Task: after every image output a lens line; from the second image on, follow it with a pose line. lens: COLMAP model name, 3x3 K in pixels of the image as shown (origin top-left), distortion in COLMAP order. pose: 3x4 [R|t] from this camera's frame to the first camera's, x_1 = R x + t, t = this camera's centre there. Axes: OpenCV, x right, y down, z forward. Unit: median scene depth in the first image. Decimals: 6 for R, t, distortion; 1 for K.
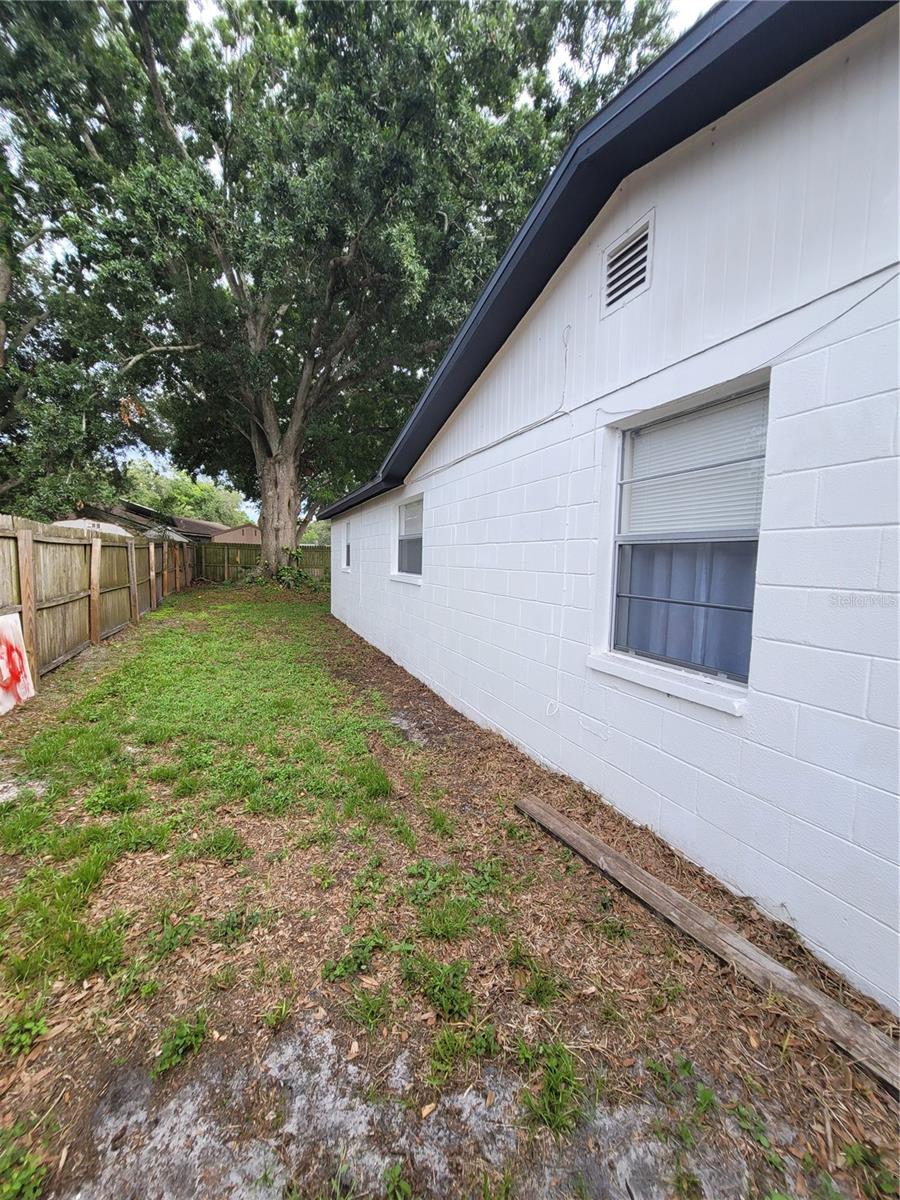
lens RADIAL K [[485.6, 0, 448.8], [0, 485.6, 602.8], [0, 0, 1]] dist [-0.008674, 0.002252]
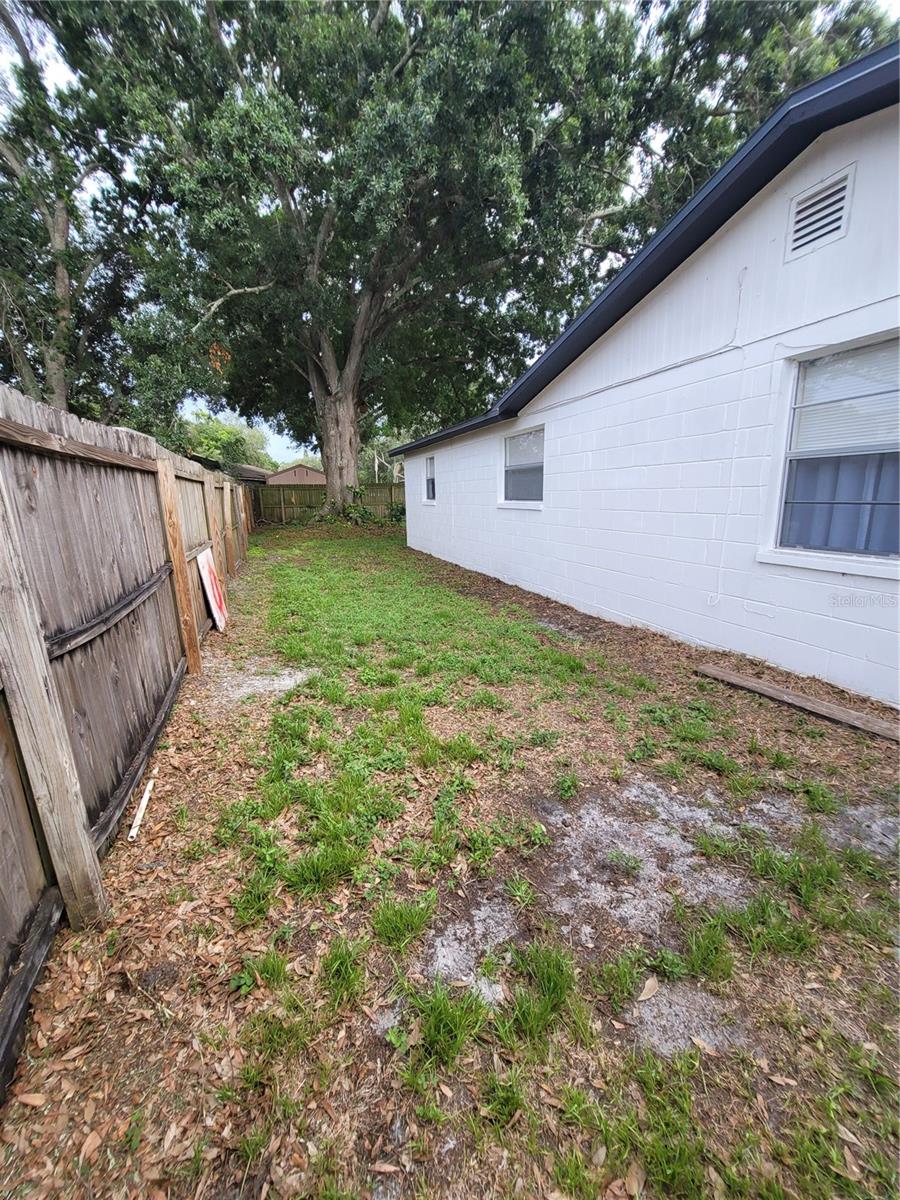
lens RADIAL K [[485.6, 0, 450.5], [0, 485.6, 602.1], [0, 0, 1]] dist [-0.008674, 0.002252]
pose [[0.998337, -0.034208, -0.046400, -0.346462], [0.039923, 0.990914, 0.128437, 0.033782], [0.041585, -0.130076, 0.990632, -0.219011]]
